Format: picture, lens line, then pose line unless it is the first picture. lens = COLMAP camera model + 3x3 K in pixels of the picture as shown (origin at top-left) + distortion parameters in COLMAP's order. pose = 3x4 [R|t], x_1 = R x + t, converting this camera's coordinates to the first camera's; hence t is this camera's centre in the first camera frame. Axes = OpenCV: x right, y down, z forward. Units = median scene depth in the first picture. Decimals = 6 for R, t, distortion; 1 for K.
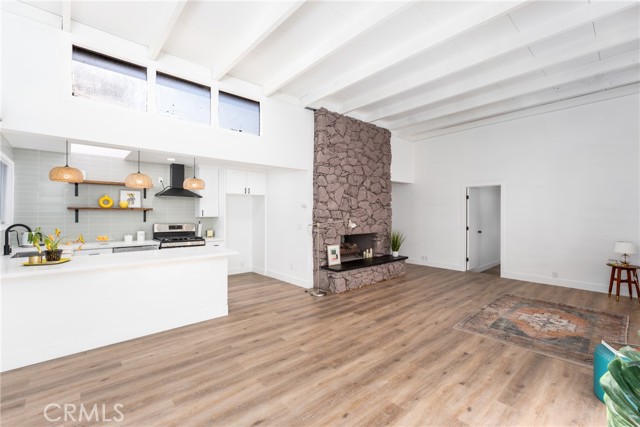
lens RADIAL K [[278.0, 0, 320.6], [0, 278.0, 211.2], [0, 0, 1]] dist [0.002366, -0.000145]
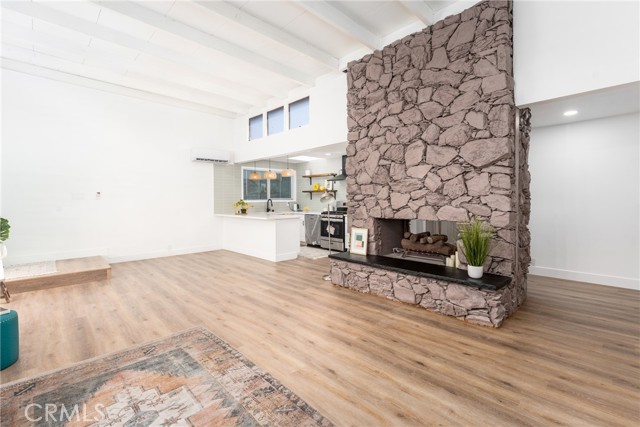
lens RADIAL K [[293.0, 0, 321.3], [0, 293.0, 200.0], [0, 0, 1]] dist [-0.001513, 0.000407]
pose [[0.034150, -0.002626, -0.999413, 0.886186], [0.013210, 0.999910, -0.002176, 0.042176], [0.999329, -0.013128, 0.034181, 0.880736]]
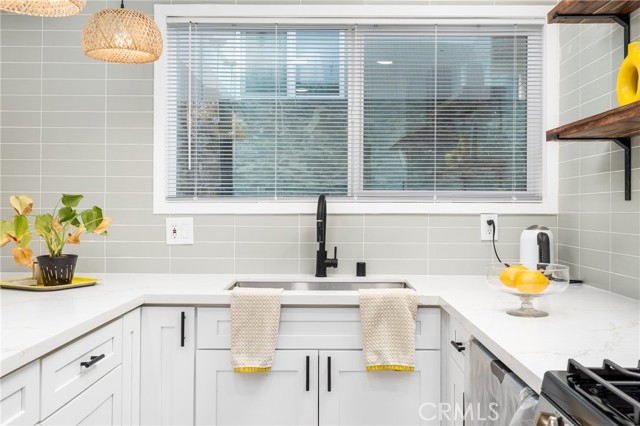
lens RADIAL K [[644.0, 0, 320.0], [0, 644.0, 210.0], [0, 0, 1]] dist [-0.015363, 0.000000]
pose [[-0.682272, -0.000981, -0.731098, -0.316617], [-0.003035, 0.999994, 0.001490, 0.043041], [0.731092, 0.003235, -0.682271, 1.026790]]
